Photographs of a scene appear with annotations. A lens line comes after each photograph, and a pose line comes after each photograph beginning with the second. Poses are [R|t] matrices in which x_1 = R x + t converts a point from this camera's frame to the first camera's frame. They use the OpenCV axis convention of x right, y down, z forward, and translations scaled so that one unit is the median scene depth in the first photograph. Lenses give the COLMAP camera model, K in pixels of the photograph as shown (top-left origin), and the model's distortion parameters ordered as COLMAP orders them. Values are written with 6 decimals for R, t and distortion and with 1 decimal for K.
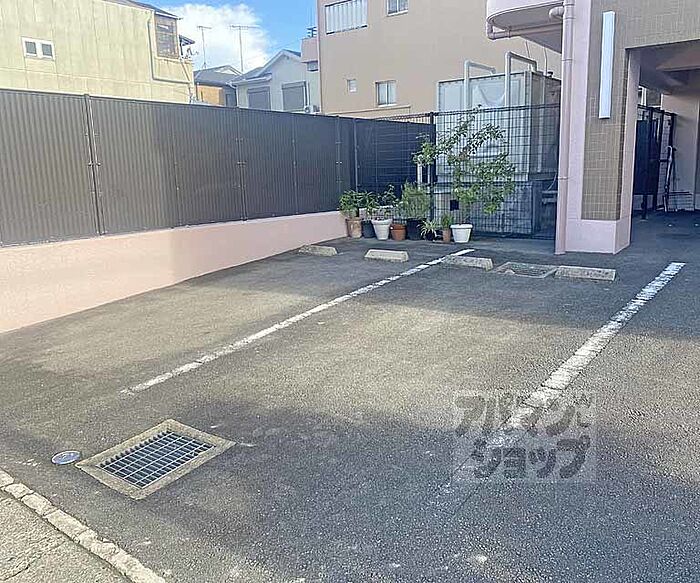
lens RADIAL K [[612.3, 0, 351.2], [0, 612.3, 290.4], [0, 0, 1]] dist [-0.011347, 0.001383]
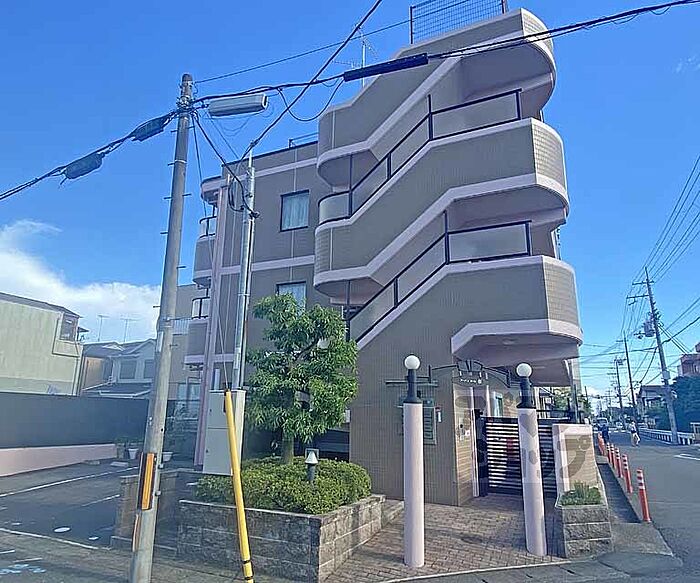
lens RADIAL K [[477.8, 0, 347.4], [0, 477.8, 289.5], [0, 0, 1]] dist [-0.038769, -0.001524]
pose [[0.971408, 0.103052, 0.213884, 0.132684], [0.002413, 0.896554, -0.442927, 0.039911], [-0.237403, 0.430779, 0.870671, -0.287786]]
